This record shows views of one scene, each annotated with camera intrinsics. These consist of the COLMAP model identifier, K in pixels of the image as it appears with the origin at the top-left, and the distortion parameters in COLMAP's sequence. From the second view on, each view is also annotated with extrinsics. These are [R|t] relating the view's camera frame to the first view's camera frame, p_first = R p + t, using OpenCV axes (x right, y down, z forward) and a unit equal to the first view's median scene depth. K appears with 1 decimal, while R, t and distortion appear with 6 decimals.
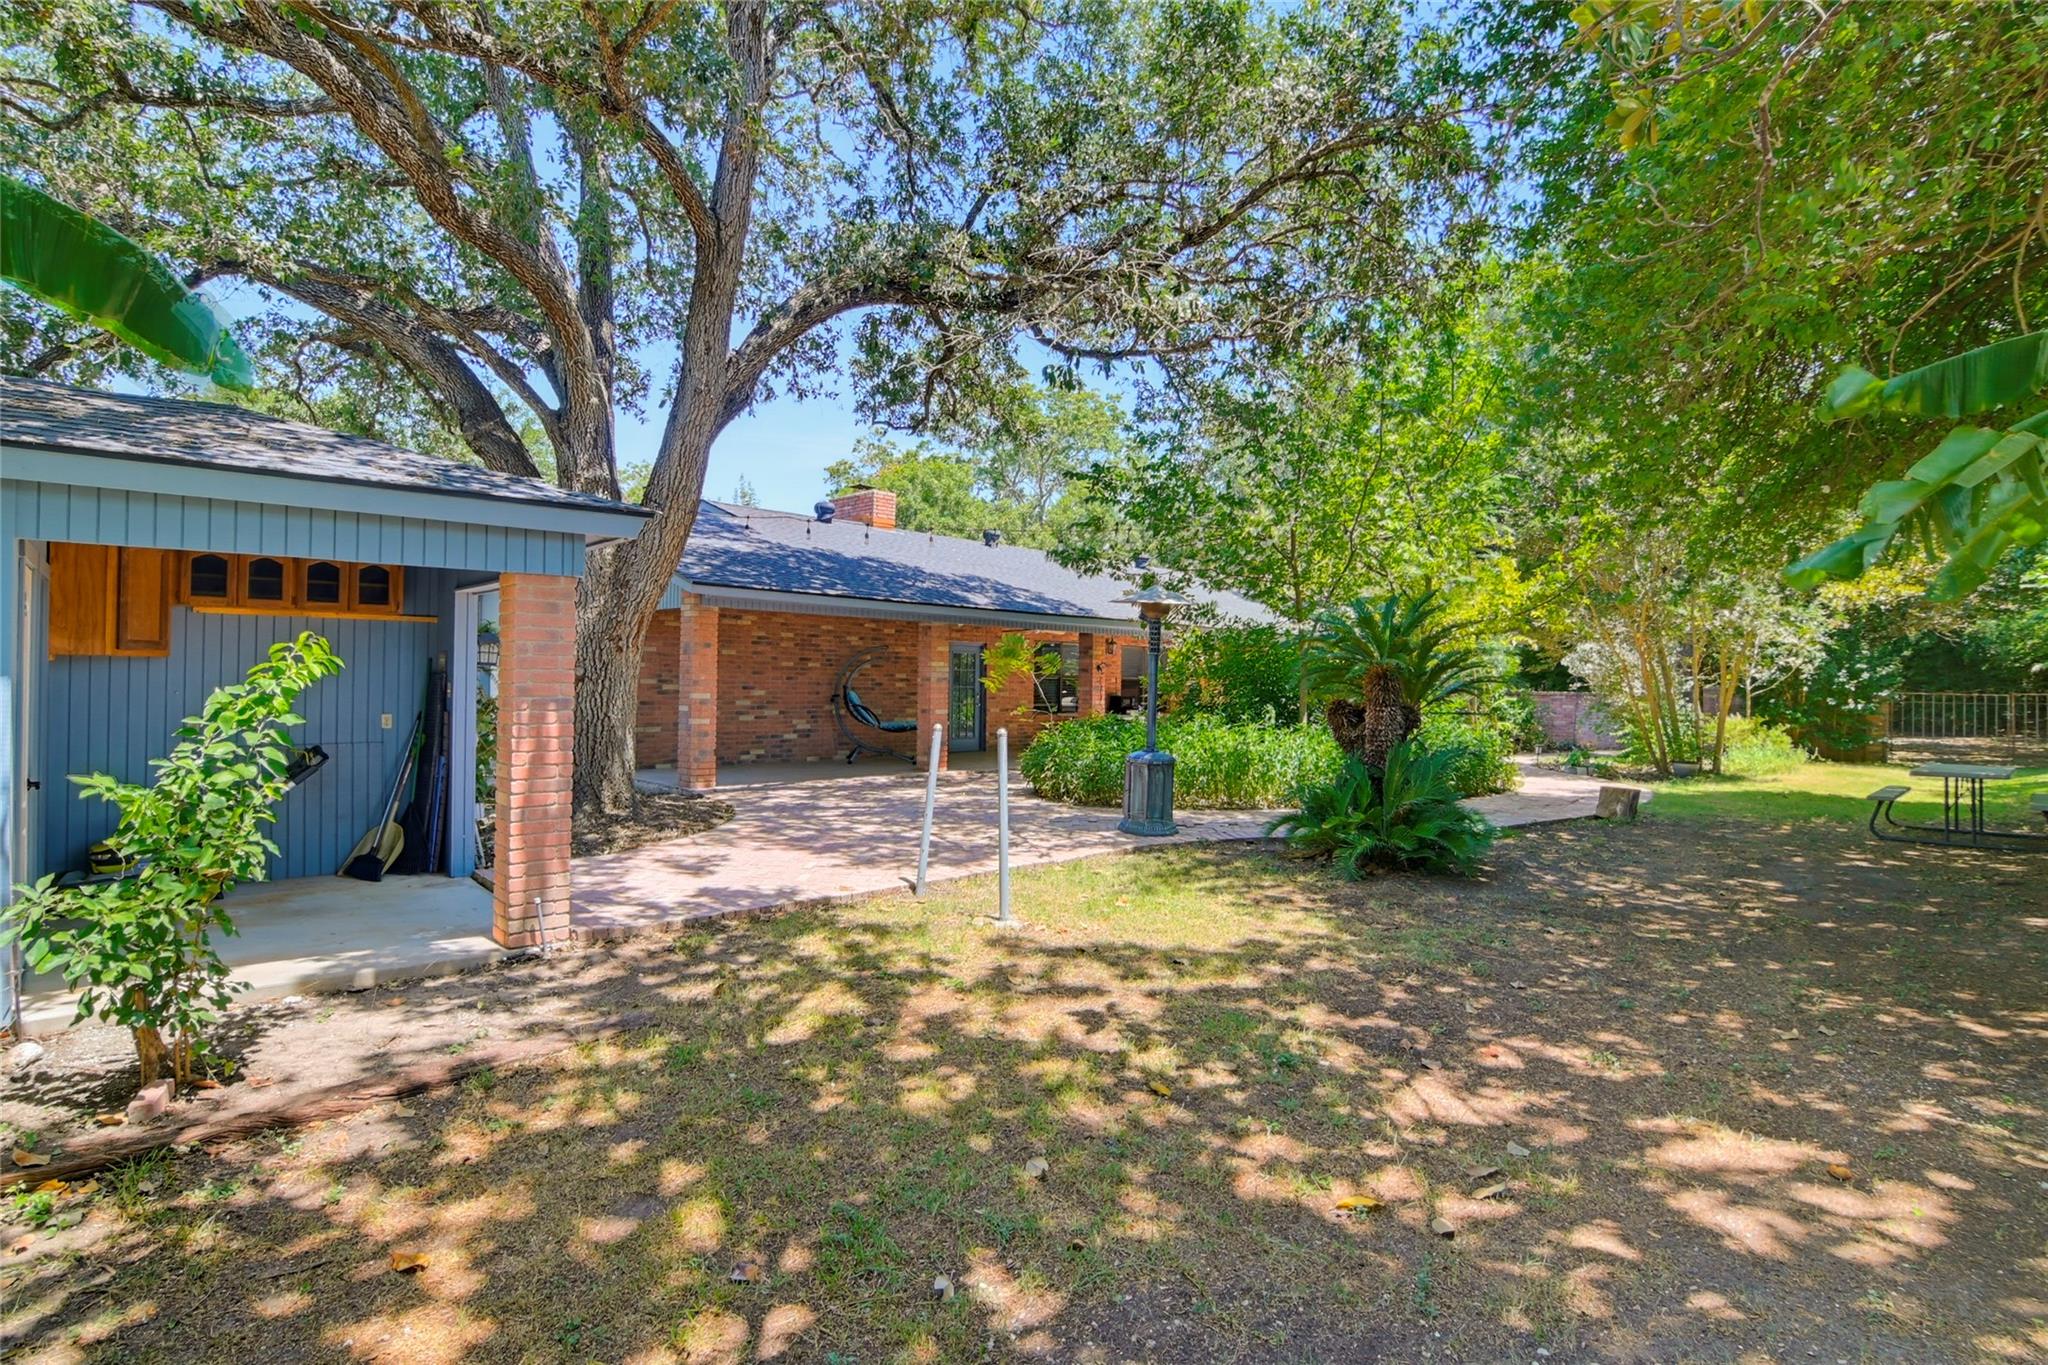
lens RADIAL K [[994.0, 0, 1040.1], [0, 994.0, 667.4], [0, 0, 1]] dist [-0.008260, -0.003866]
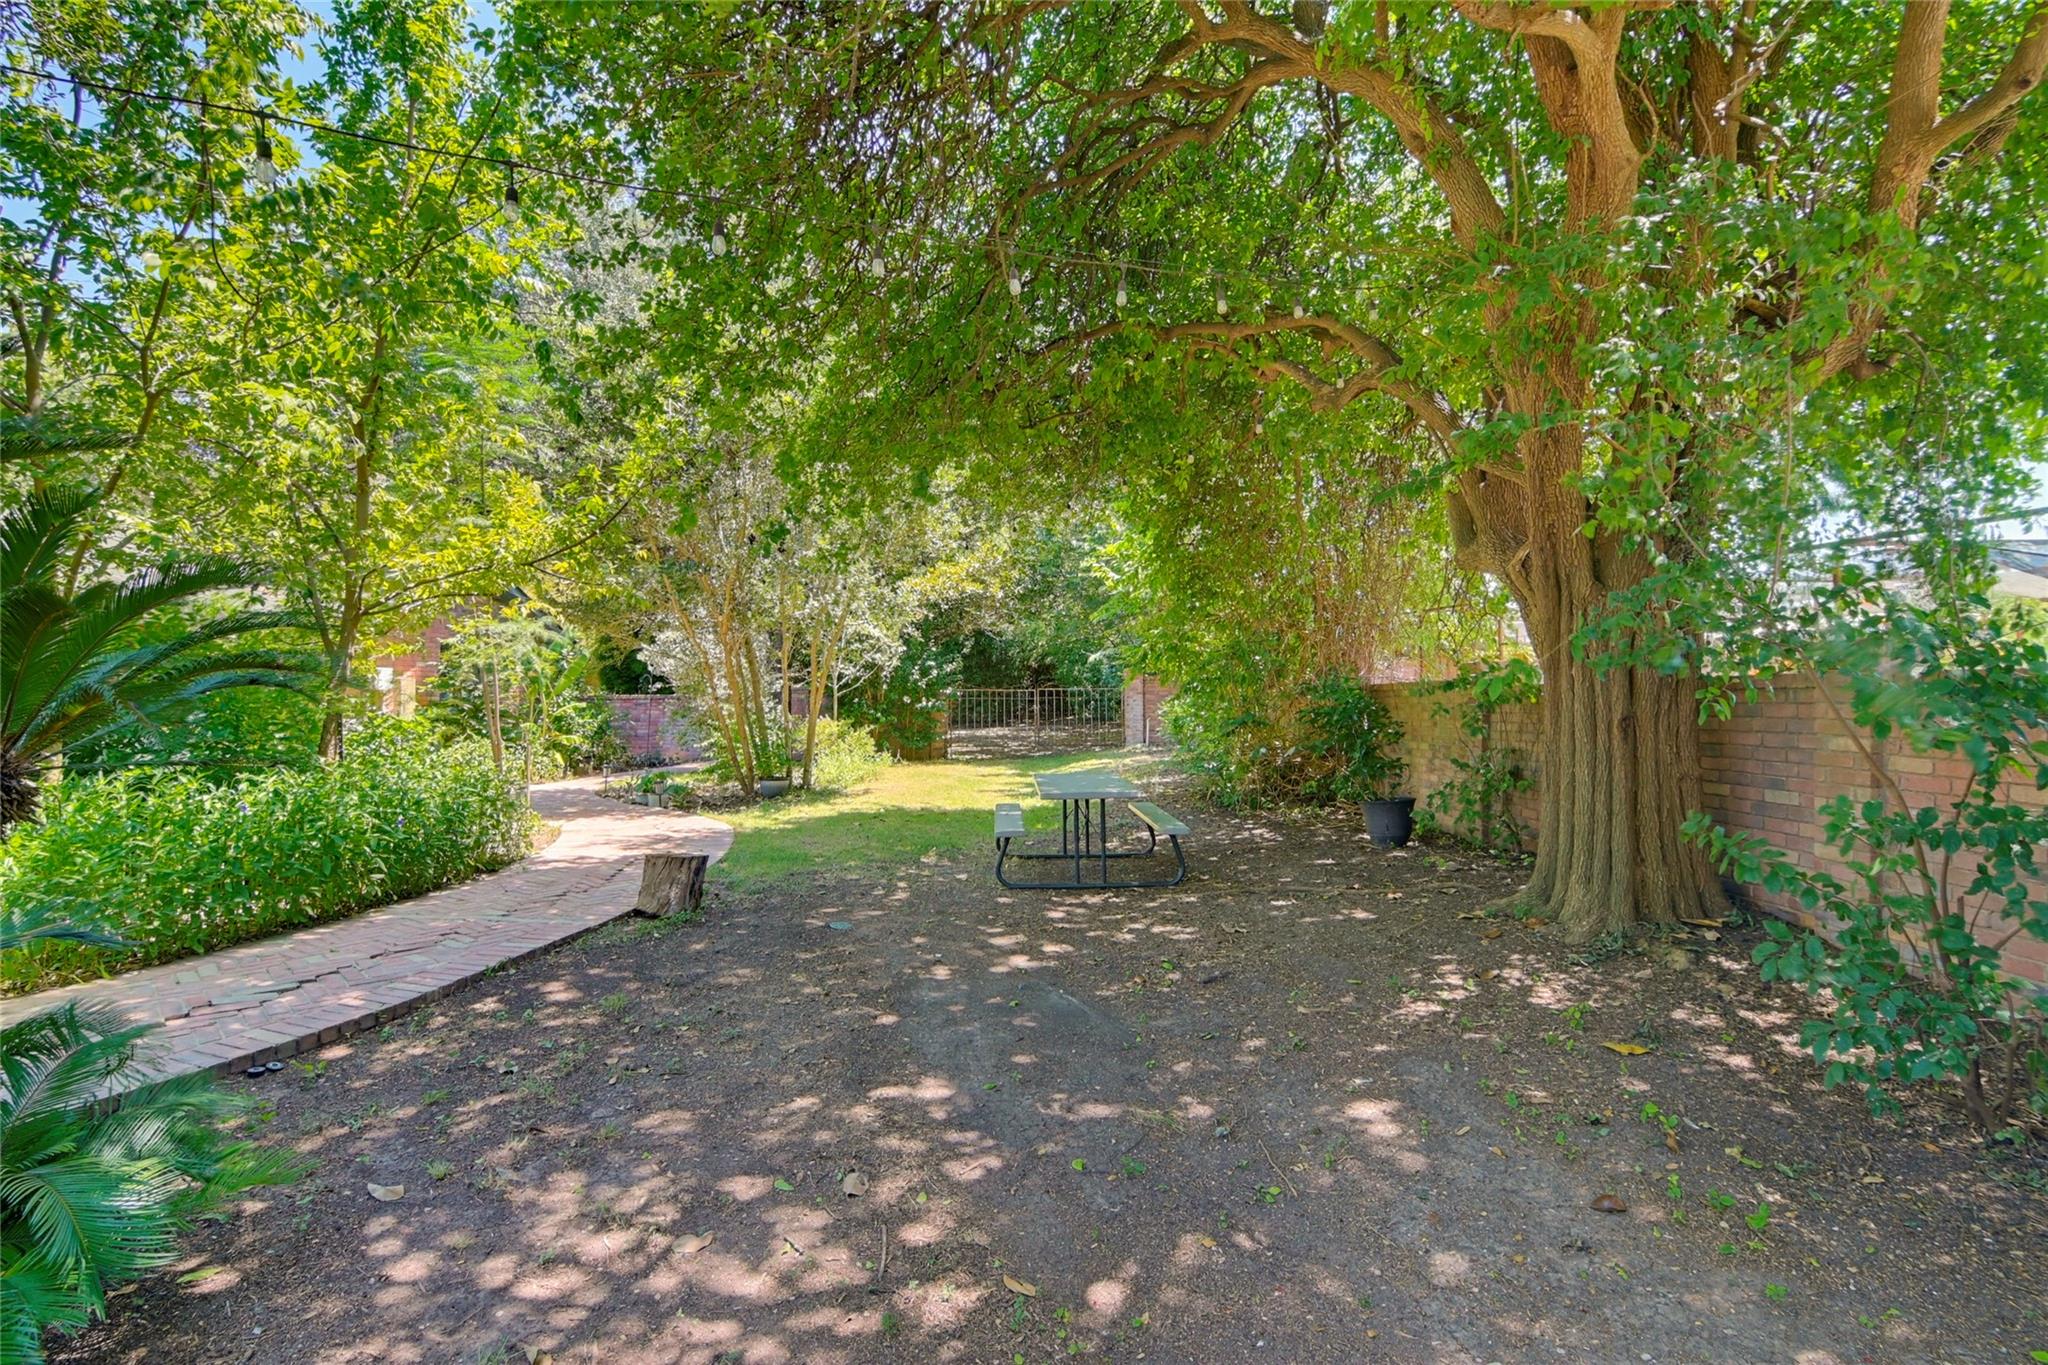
lens RADIAL K [[994.0, 0, 1034.2], [0, 994.0, 676.2], [0, 0, 1]] dist [-0.008260, -0.003866]
pose [[0.672600, -0.003839, 0.739996, 0.168750], [0.001485, 0.999992, 0.003838, 0.008342], [-0.740005, -0.001483, 0.672600, 0.258562]]
